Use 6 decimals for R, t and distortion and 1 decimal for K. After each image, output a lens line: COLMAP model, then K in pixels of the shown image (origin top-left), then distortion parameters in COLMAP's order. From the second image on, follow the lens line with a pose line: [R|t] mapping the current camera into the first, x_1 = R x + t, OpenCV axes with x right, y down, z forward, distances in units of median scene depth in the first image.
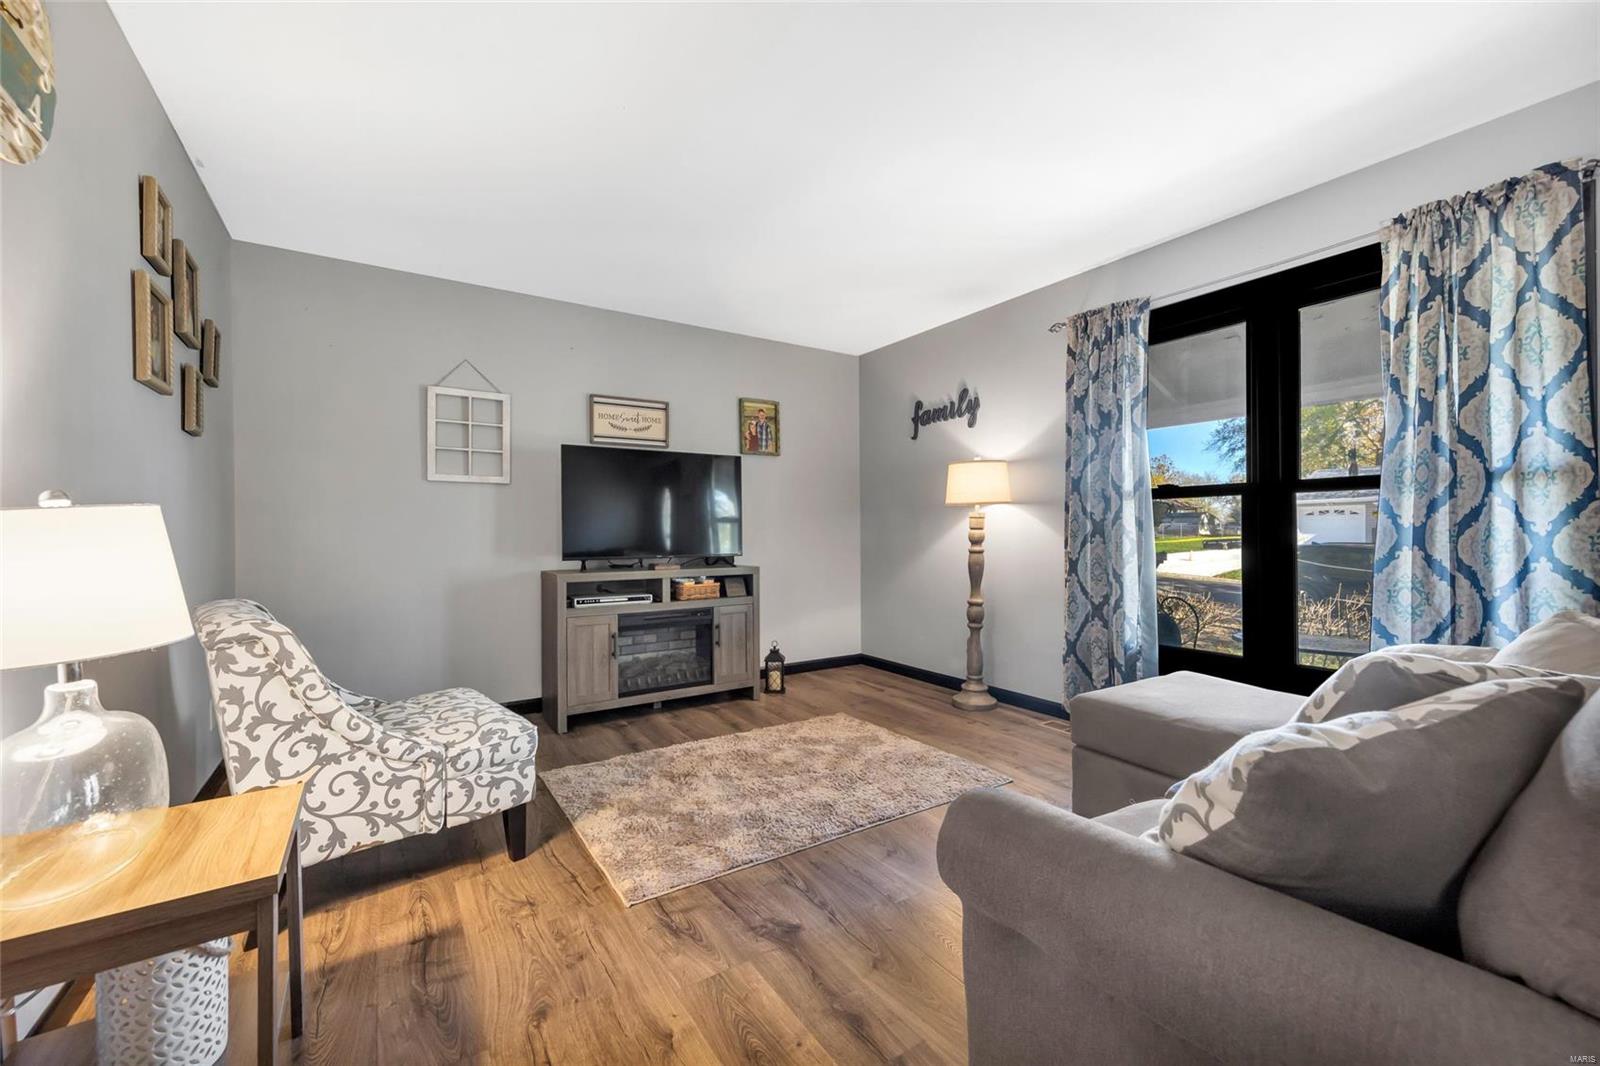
lens RADIAL K [[640.6, 0, 791.6], [0, 640.6, 535.0], [0, 0, 1]] dist [0.007908, -0.000808]
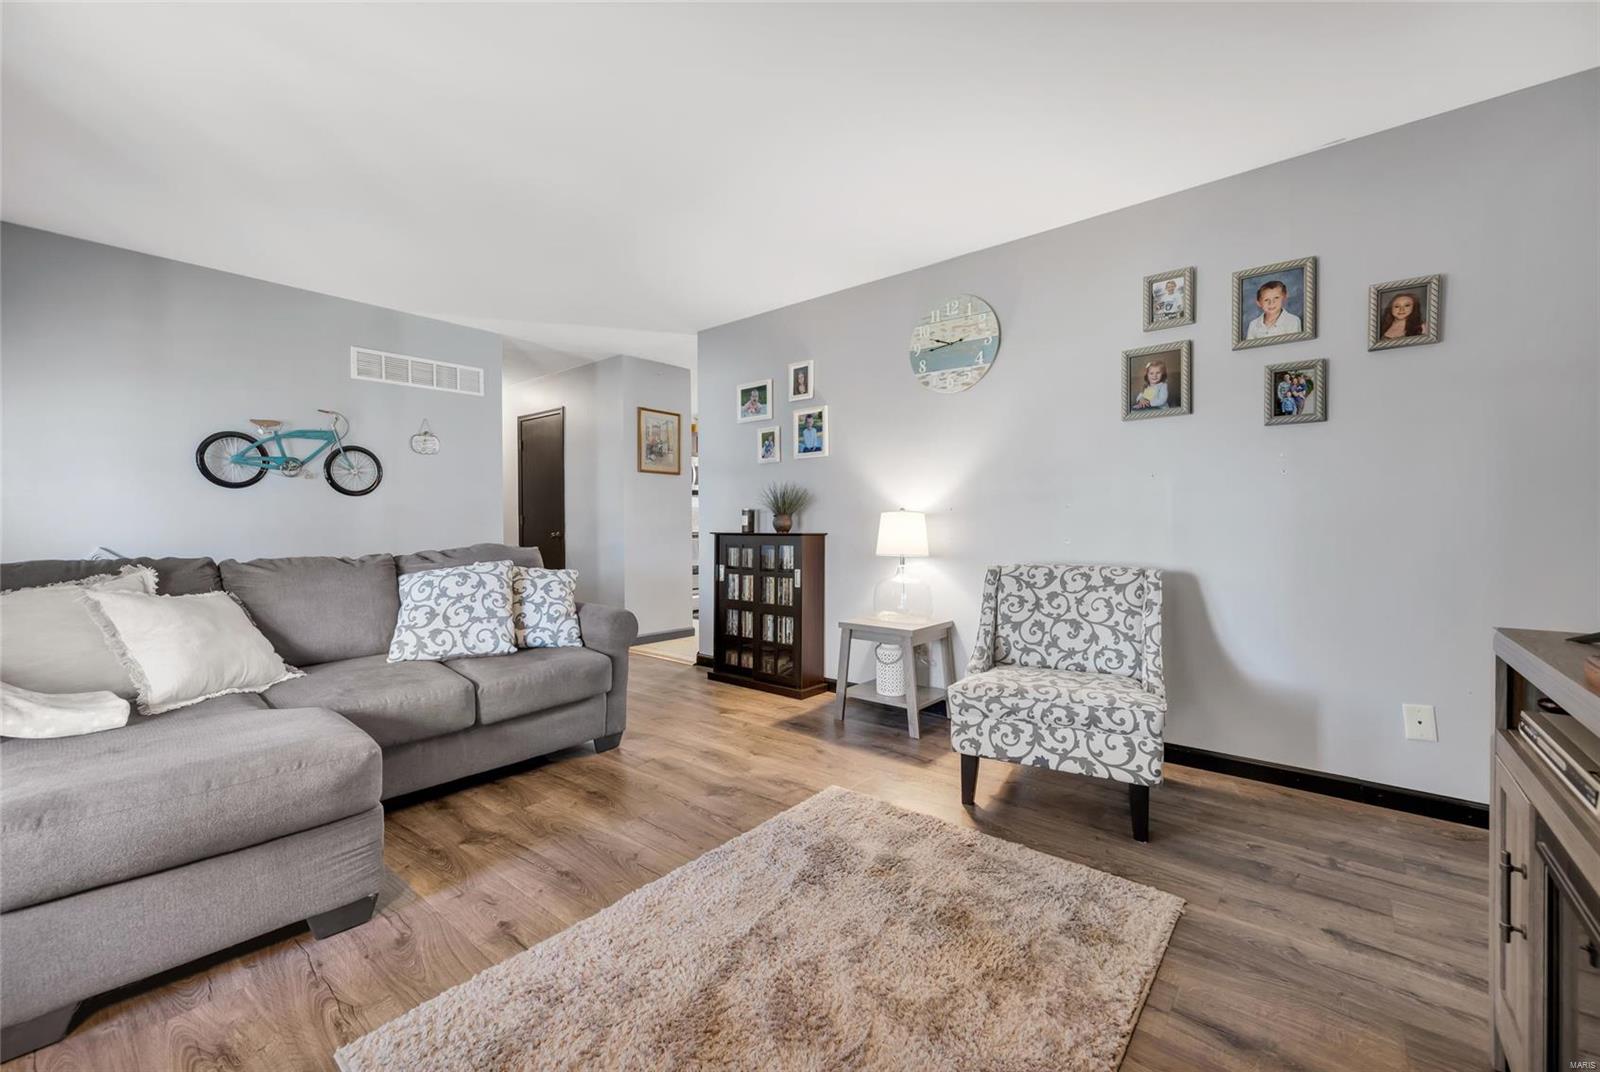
lens RADIAL K [[640.6, 0, 794.5], [0, 640.6, 533.9], [0, 0, 1]] dist [0.007908, -0.000808]
pose [[-0.954016, 0.018166, -0.299203, 0.126246], [0.011797, 0.999664, 0.023079, -0.004345], [0.299522, 0.018488, -0.953910, 1.232460]]
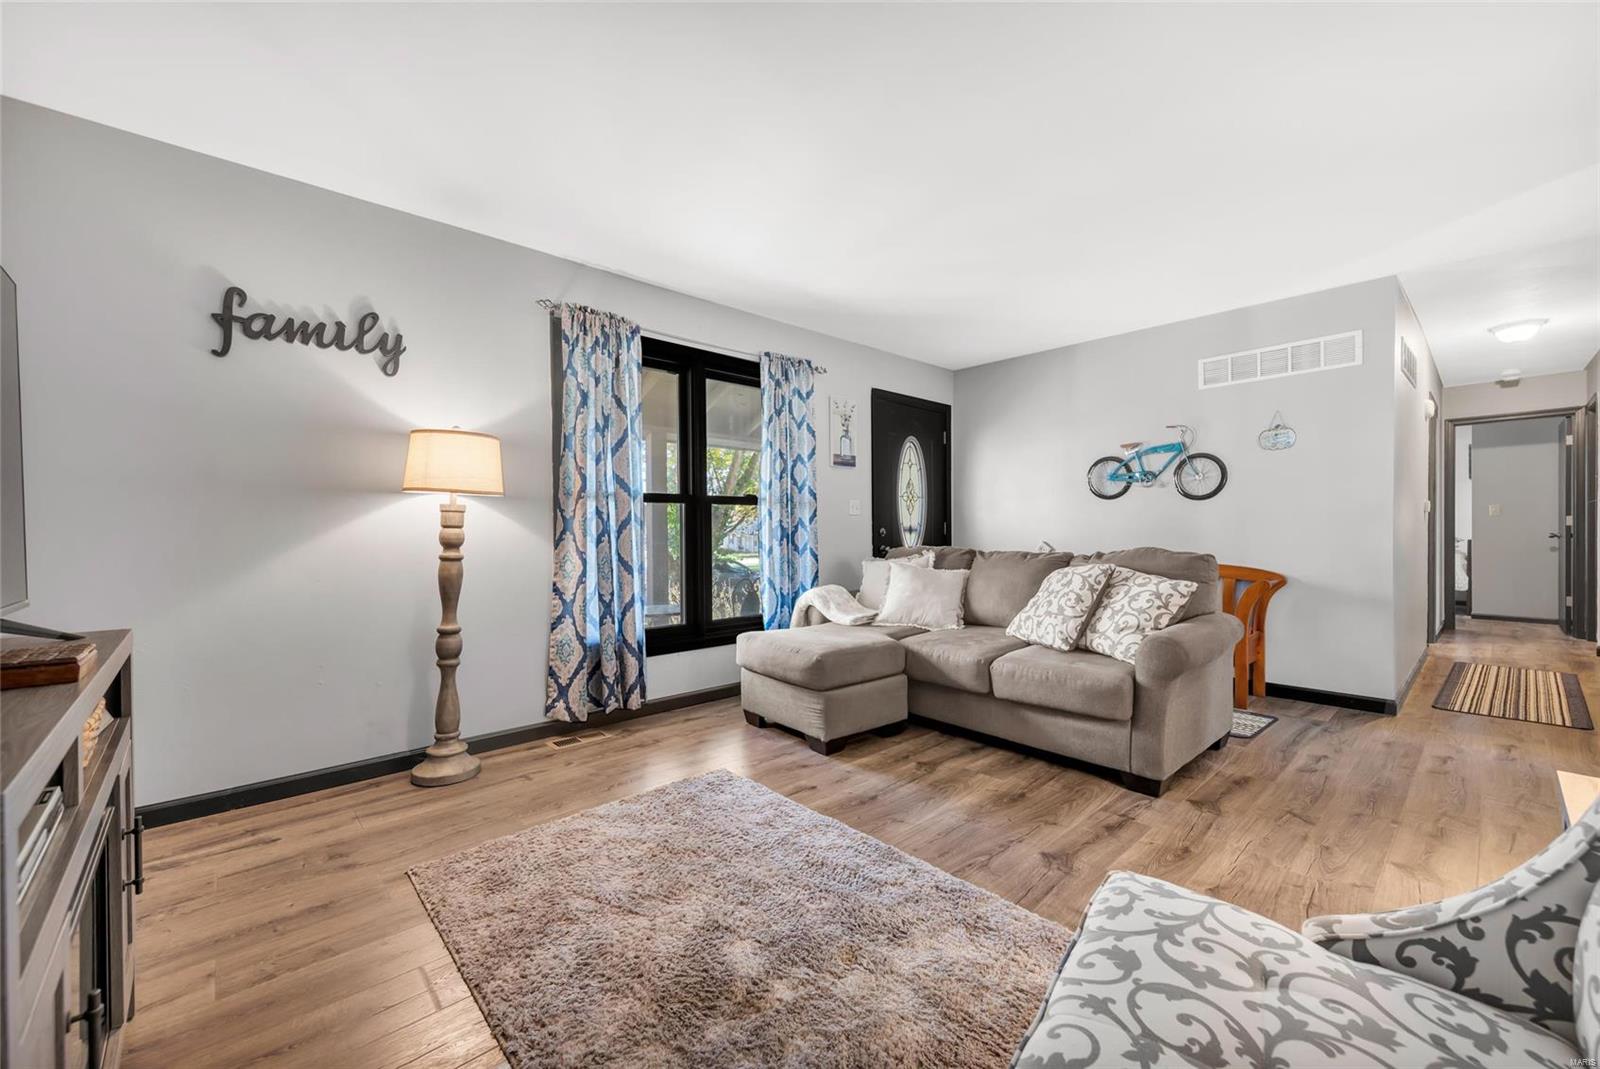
lens RADIAL K [[640.6, 0, 811.8], [0, 640.6, 534.8], [0, 0, 1]] dist [0.007908, -0.000808]
pose [[-0.177453, -0.000996, 0.984129, -0.559819], [0.009714, 0.999949, 0.002764, 0.001027], [-0.984081, 0.010050, -0.177434, 0.831016]]
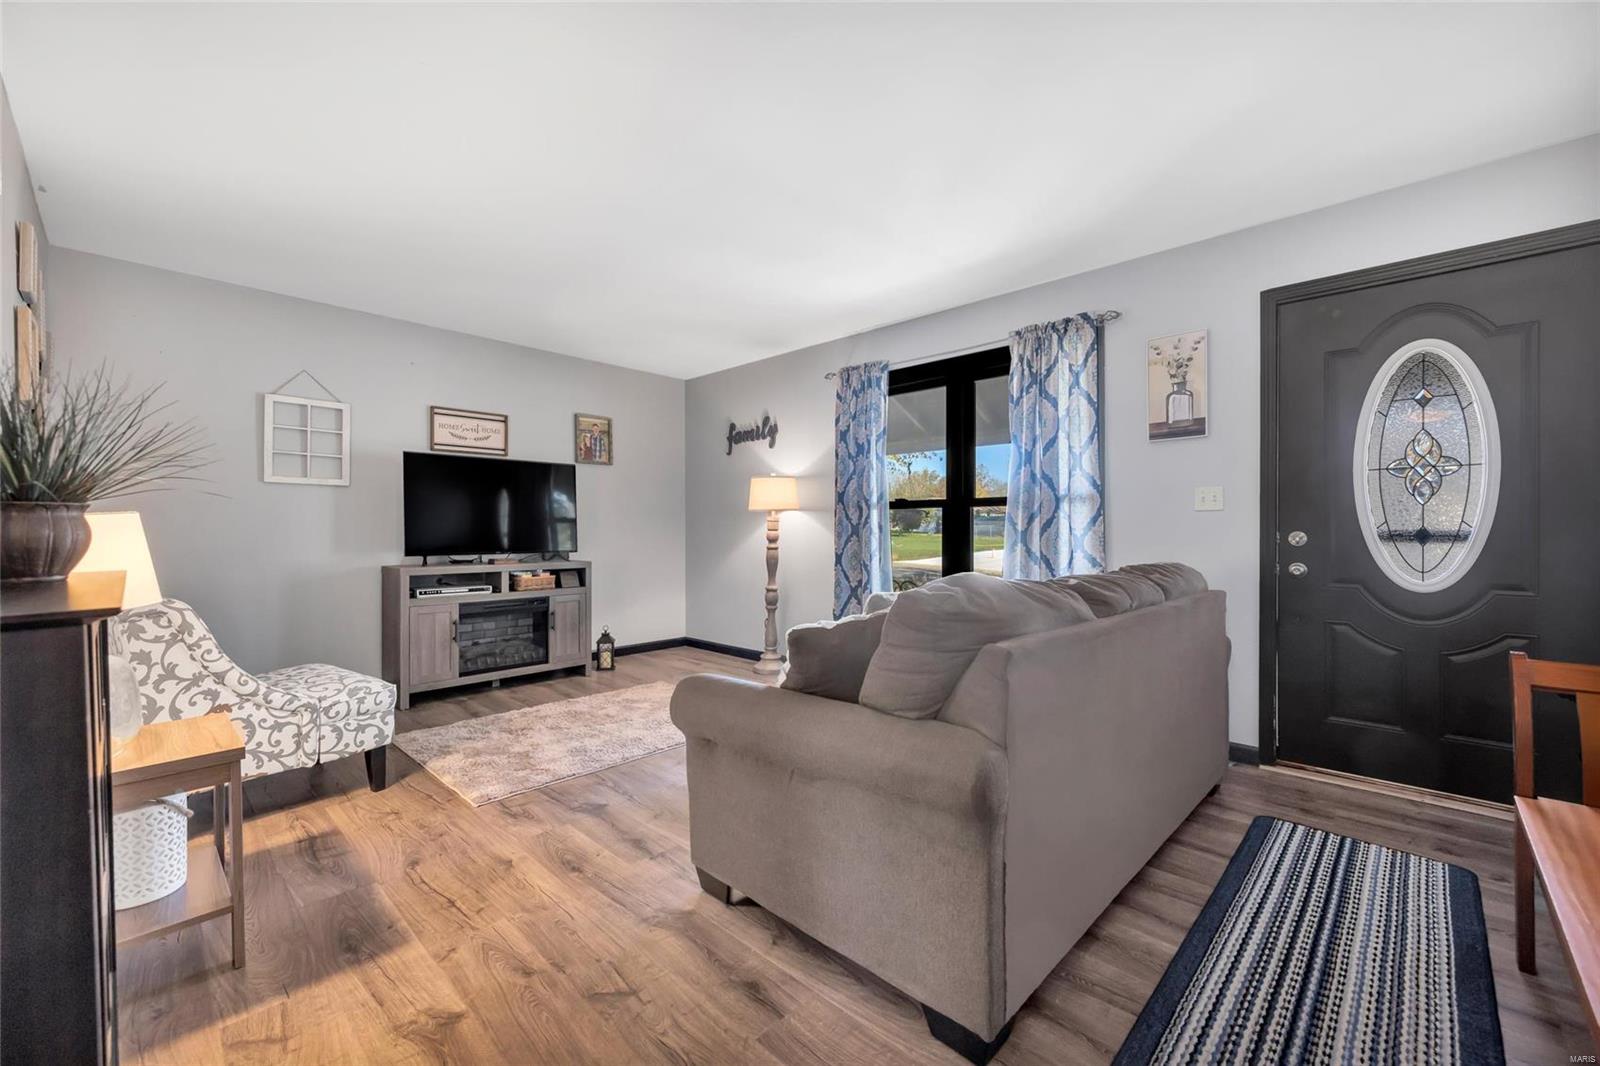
lens RADIAL K [[640.6, 0, 797.1], [0, 640.6, 534.5], [0, 0, 1]] dist [0.007908, -0.000808]
pose [[0.971549, 0.004277, 0.236799, 0.043446], [-0.004207, 0.999991, -0.000802, -0.000192], [-0.236800, -0.000217, 0.971558, -0.258579]]
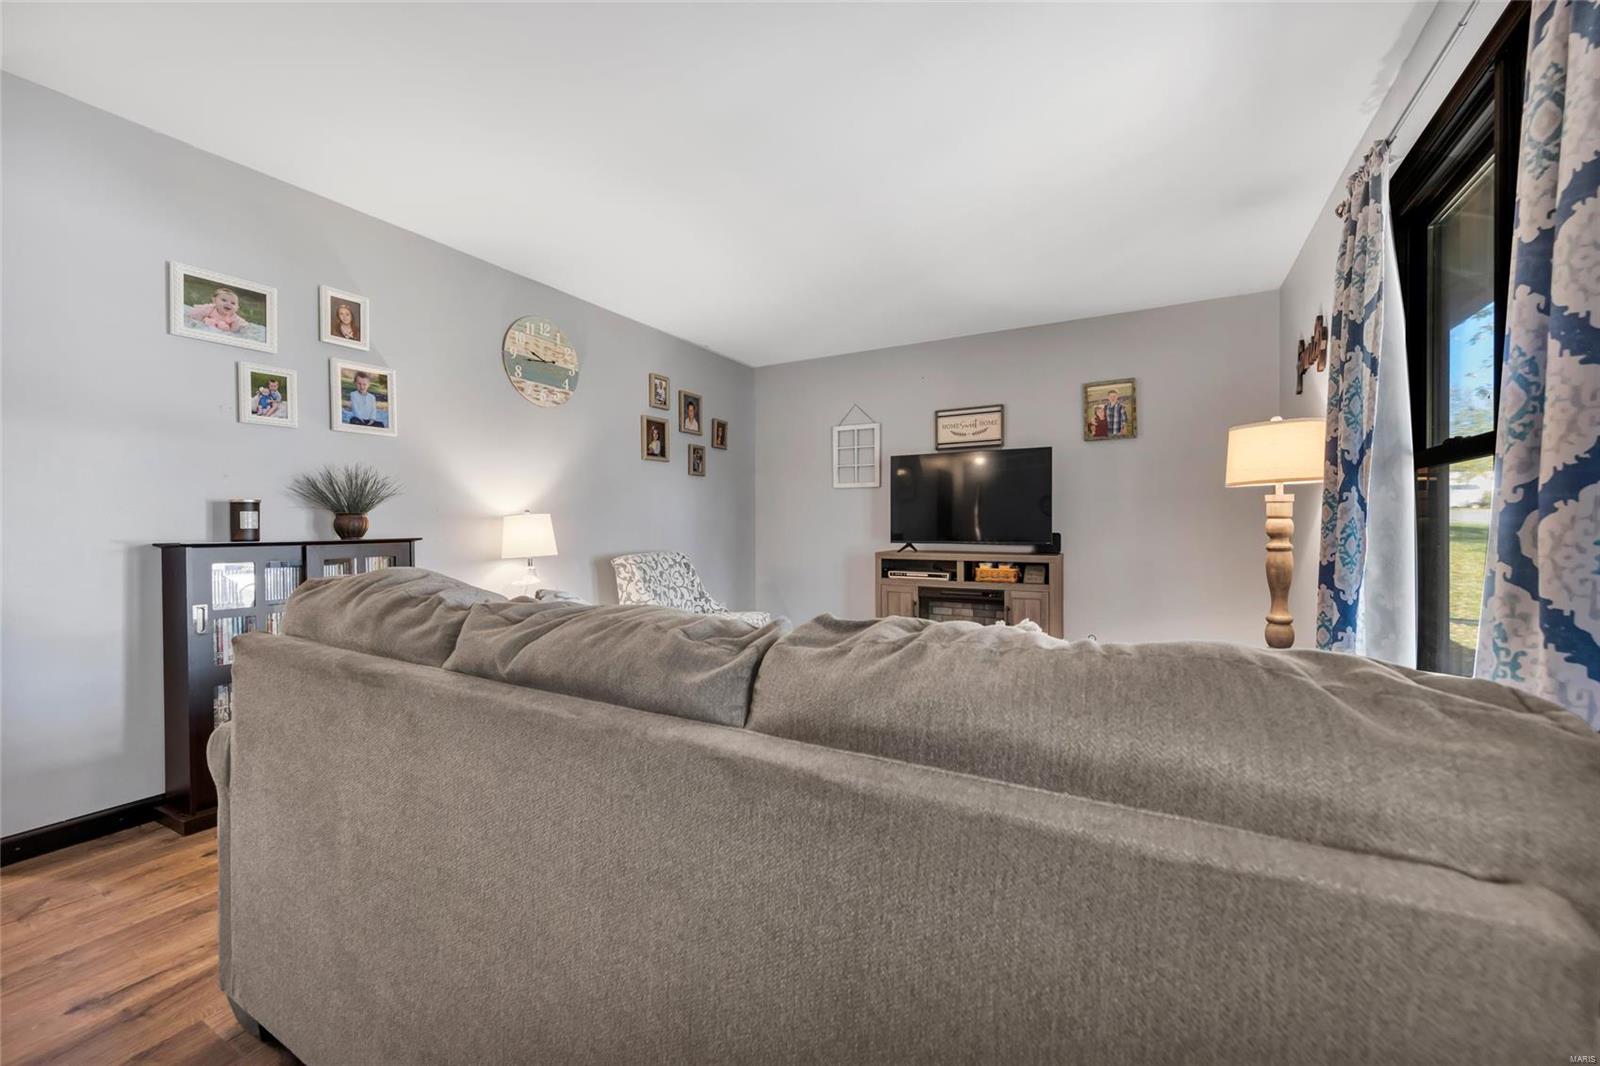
lens RADIAL K [[640.6, 0, 802.4], [0, 640.6, 528.3], [0, 0, 1]] dist [0.007908, -0.000808]
pose [[0.472552, 0.011187, -0.881232, 0.770136], [-0.004214, 0.999937, 0.010434, -0.003441], [0.881293, -0.001217, 0.472569, 0.208554]]
